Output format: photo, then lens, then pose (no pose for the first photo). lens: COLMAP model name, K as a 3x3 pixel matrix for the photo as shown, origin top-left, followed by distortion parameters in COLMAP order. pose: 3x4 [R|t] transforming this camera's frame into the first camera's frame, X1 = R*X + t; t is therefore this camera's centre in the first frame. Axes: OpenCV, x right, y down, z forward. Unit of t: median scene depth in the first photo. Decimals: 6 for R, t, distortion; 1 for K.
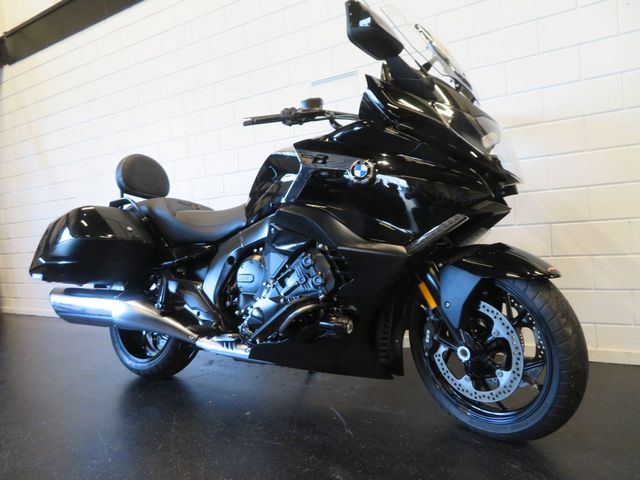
lens RADIAL K [[441.7, 0, 320.0], [0, 441.7, 240.0], [0, 0, 1]] dist [-0.005269, -0.004735]
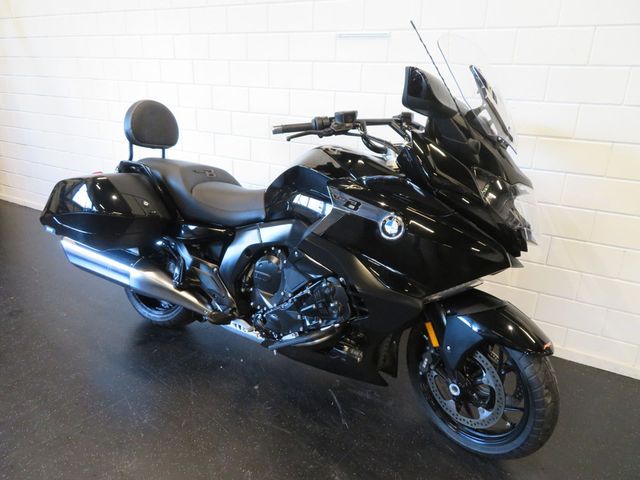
lens RADIAL K [[441.7, 0, 320.0], [0, 441.7, 240.0], [0, 0, 1]] dist [-0.005269, -0.004735]
pose [[0.993709, 0.097363, 0.055338, -0.117054], [-0.109135, 0.952763, 0.283430, -0.370694], [-0.025128, -0.287687, 0.957395, 0.009196]]
